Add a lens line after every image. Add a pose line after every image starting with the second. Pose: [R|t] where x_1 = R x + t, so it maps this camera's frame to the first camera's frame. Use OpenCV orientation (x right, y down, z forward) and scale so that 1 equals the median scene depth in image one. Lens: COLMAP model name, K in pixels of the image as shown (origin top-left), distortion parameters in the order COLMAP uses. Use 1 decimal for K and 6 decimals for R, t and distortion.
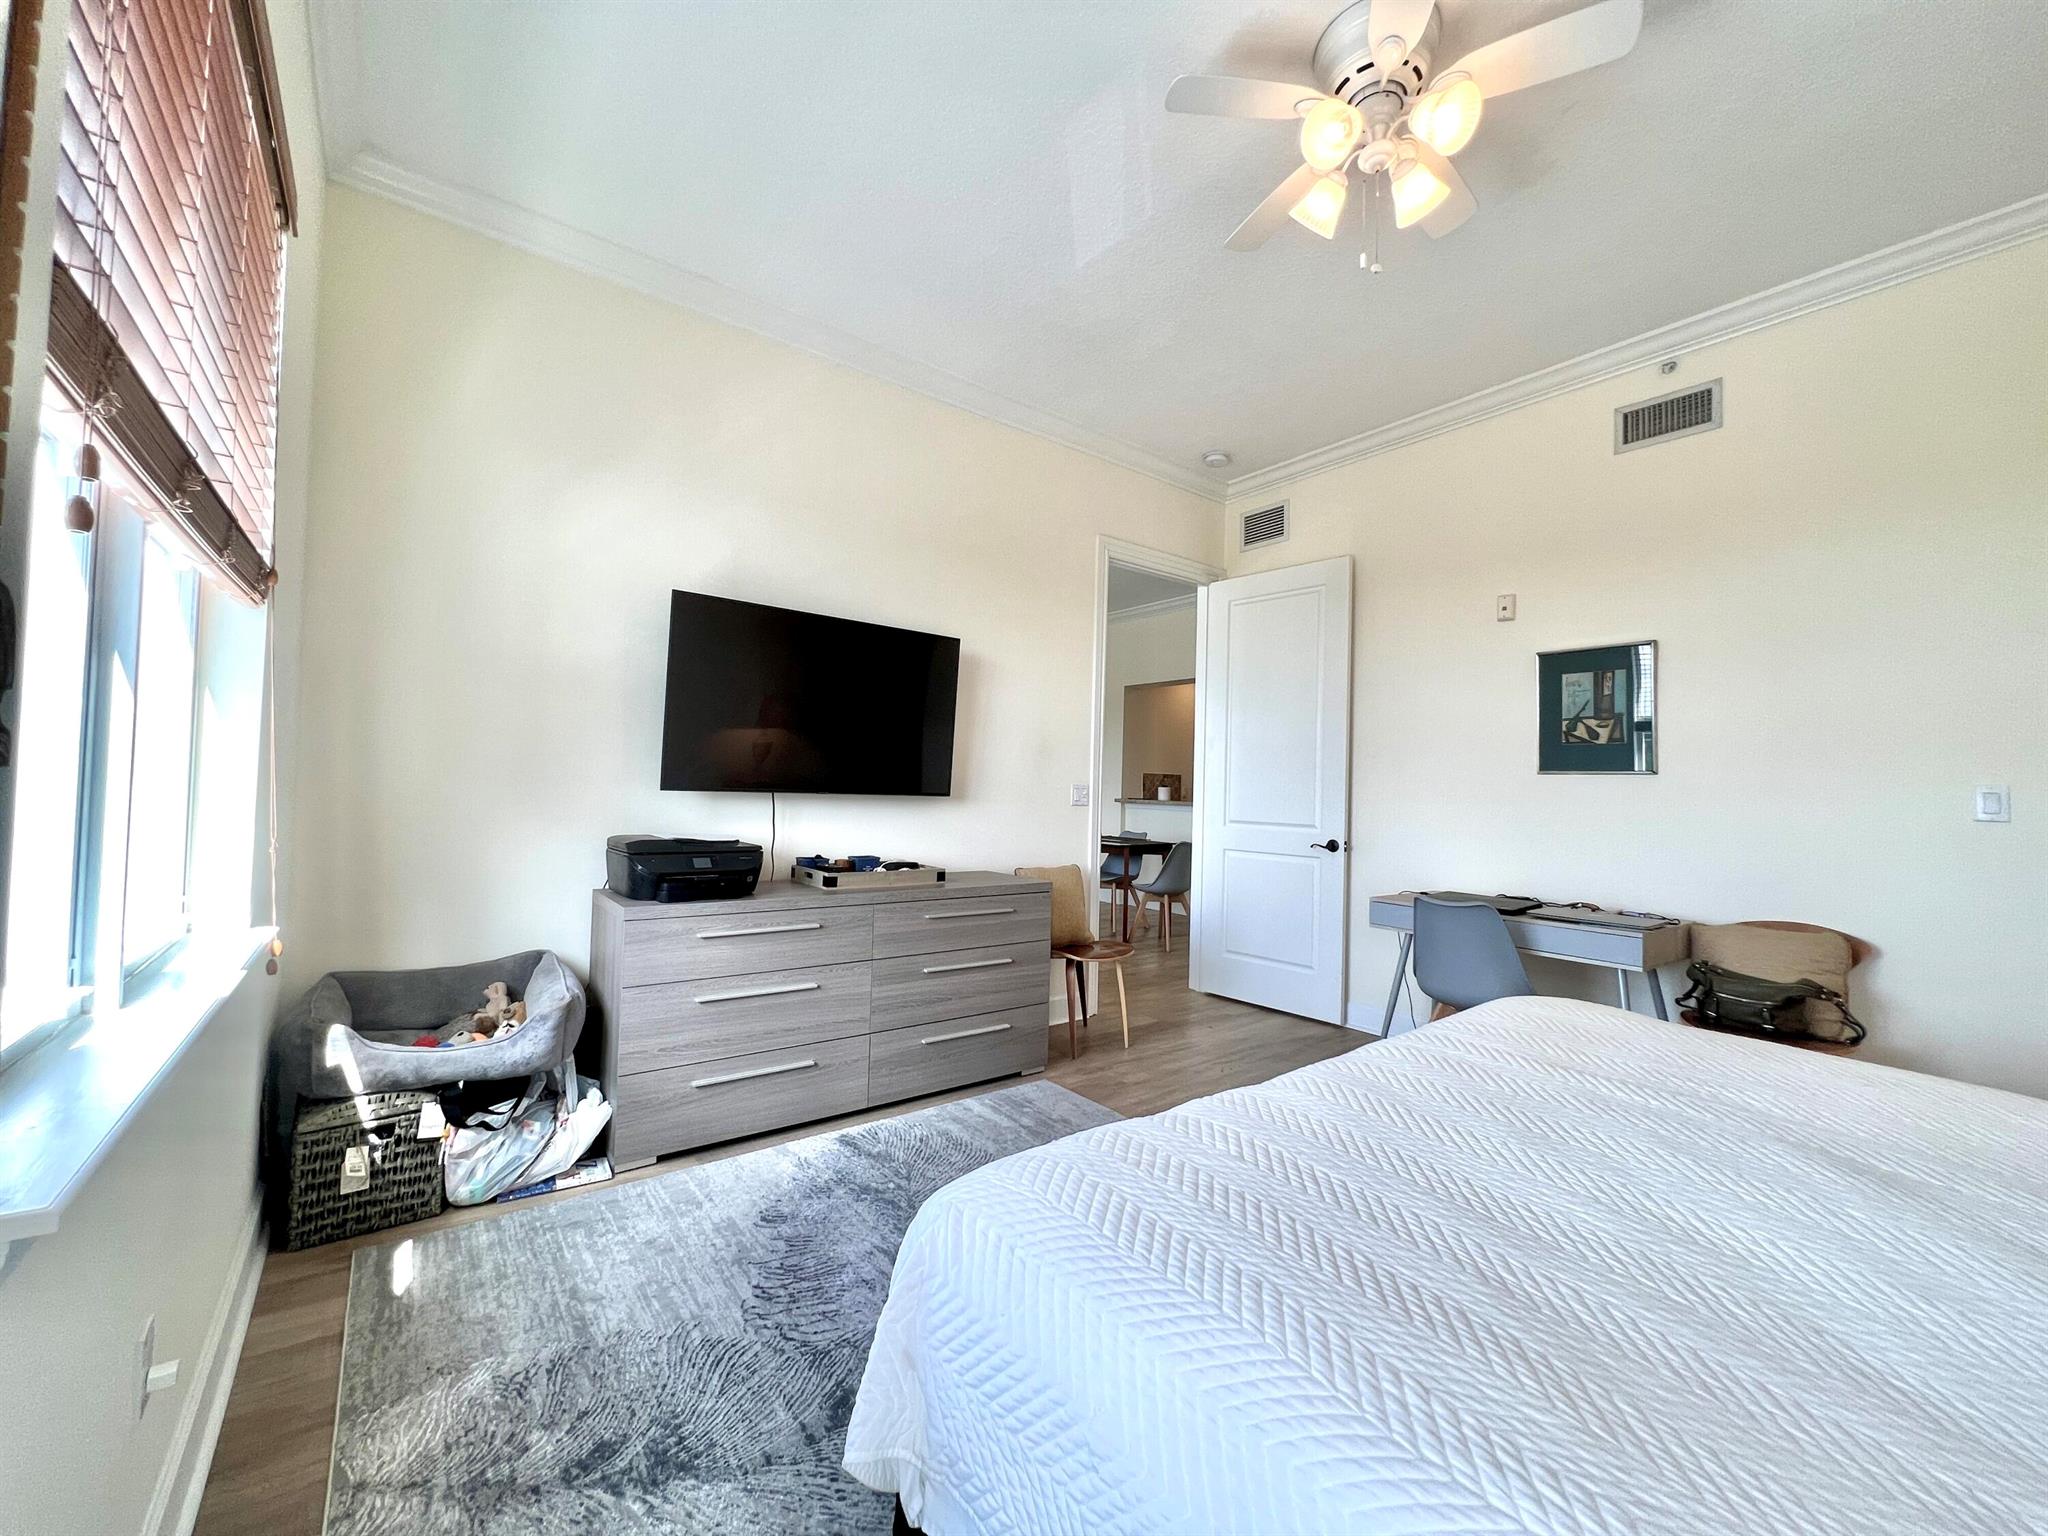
lens RADIAL K [[817.1, 0, 1018.8], [0, 817.1, 766.0], [0, 0, 1]] dist [-0.004565, 0.001324]
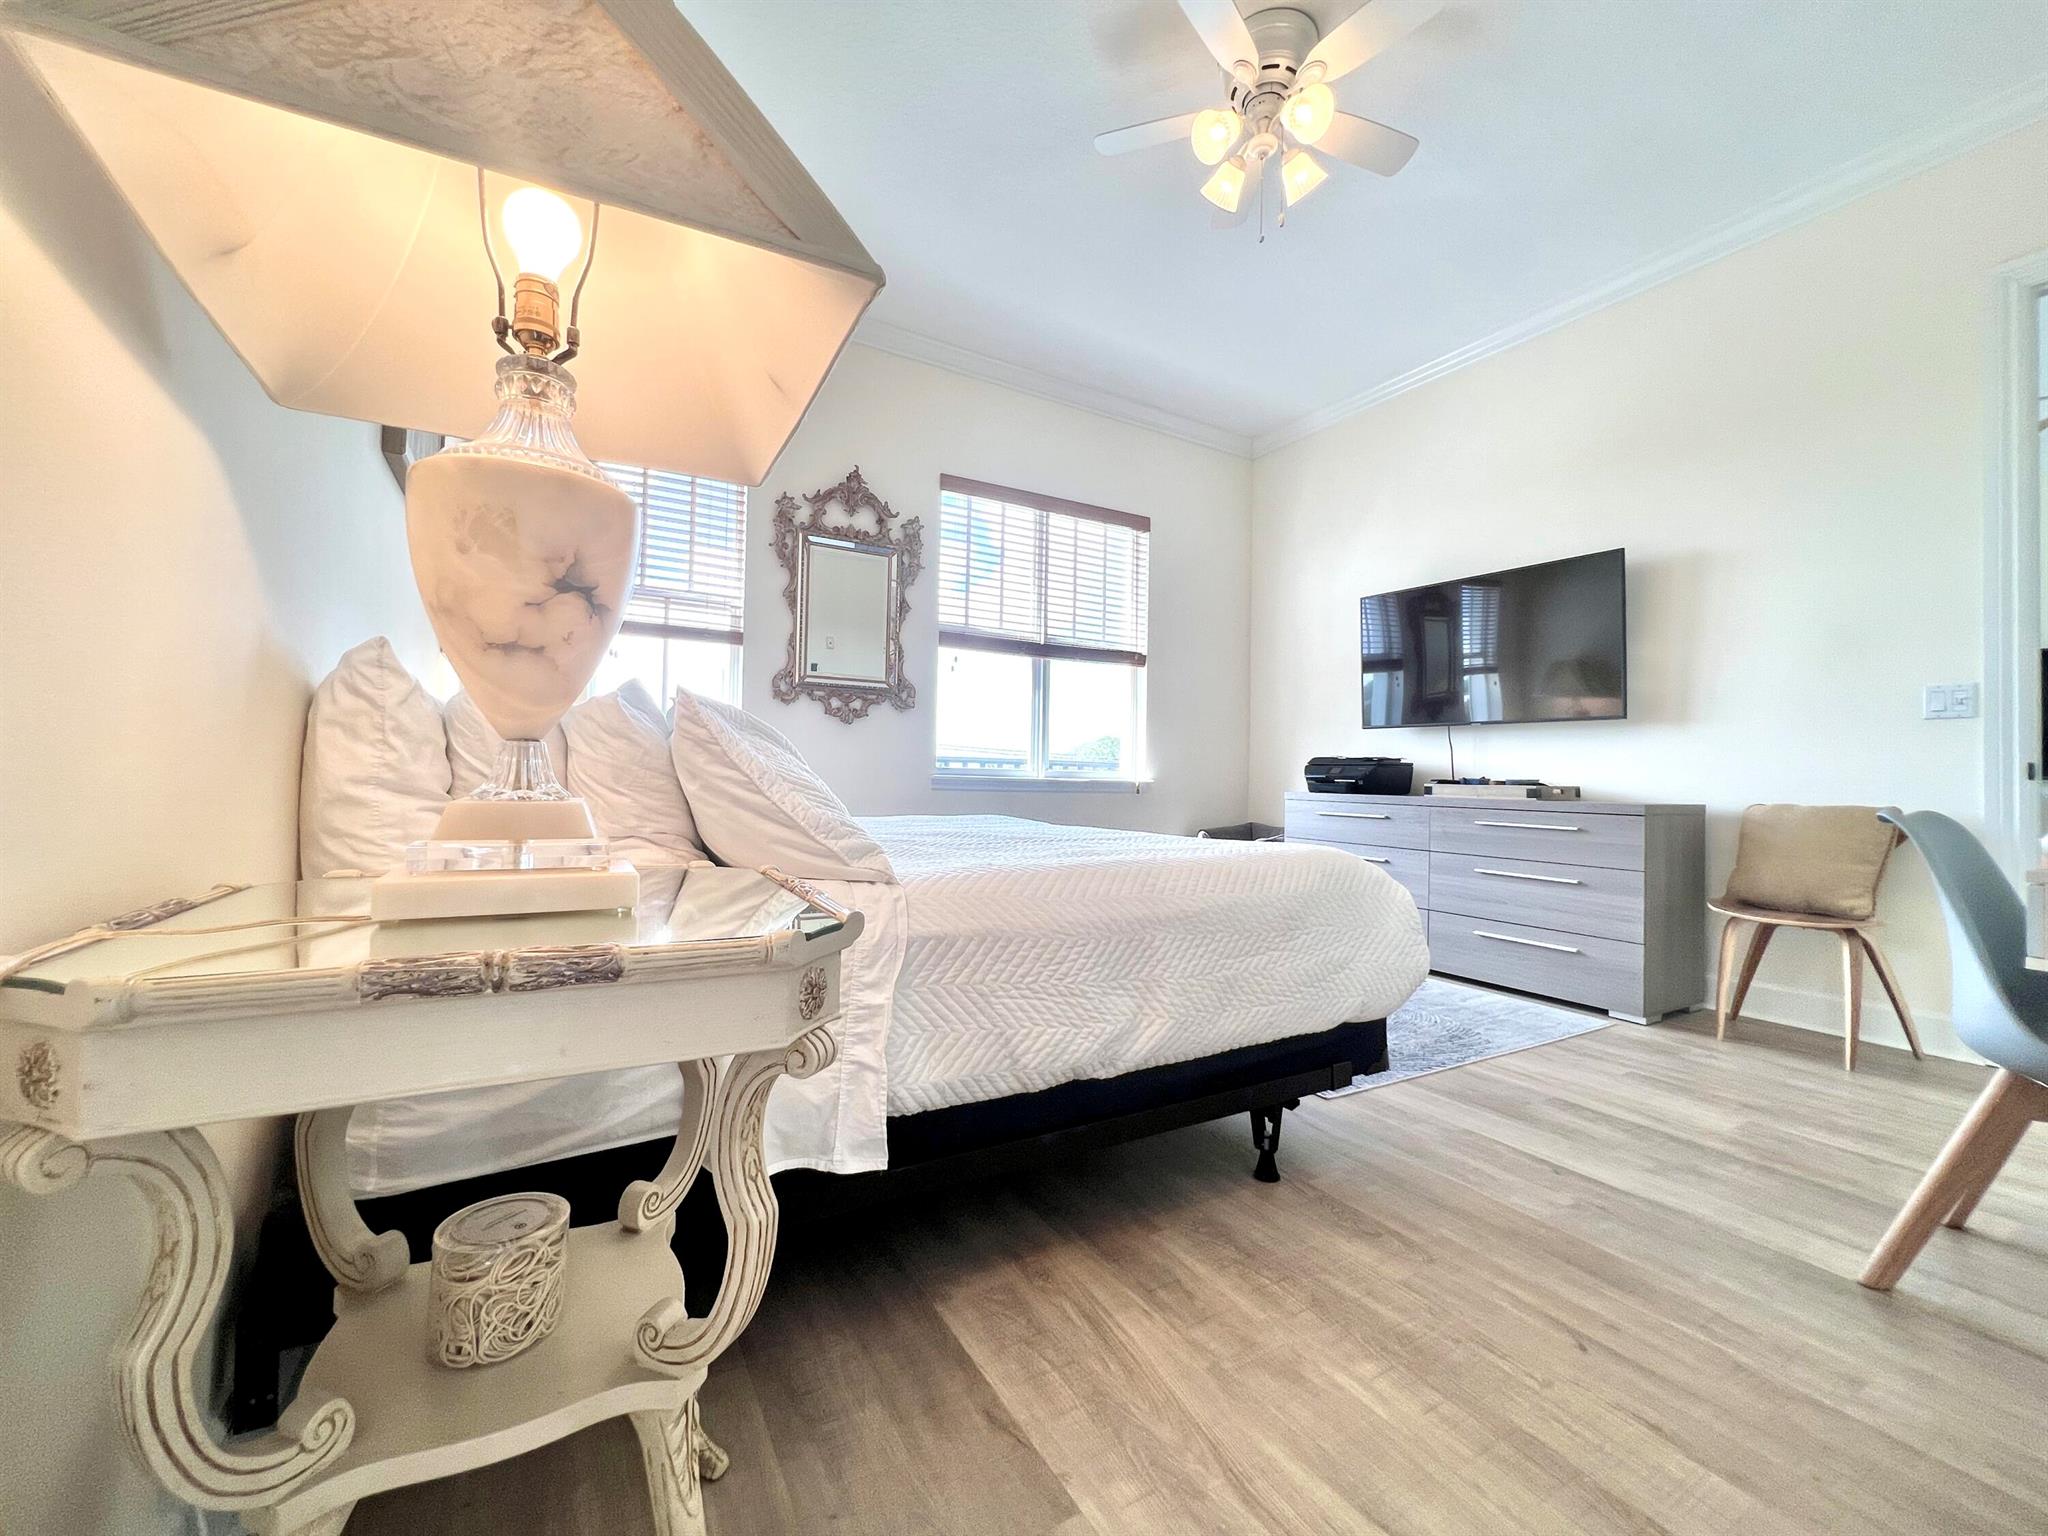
lens RADIAL K [[817.1, 0, 1018.8], [0, 817.1, 766.0], [0, 0, 1]] dist [-0.004565, 0.001324]
pose [[-0.122886, -0.042956, -0.991491, 1.053873], [0.007540, 0.998994, -0.044215, 0.144832], [0.992392, -0.012909, -0.122438, 0.480494]]
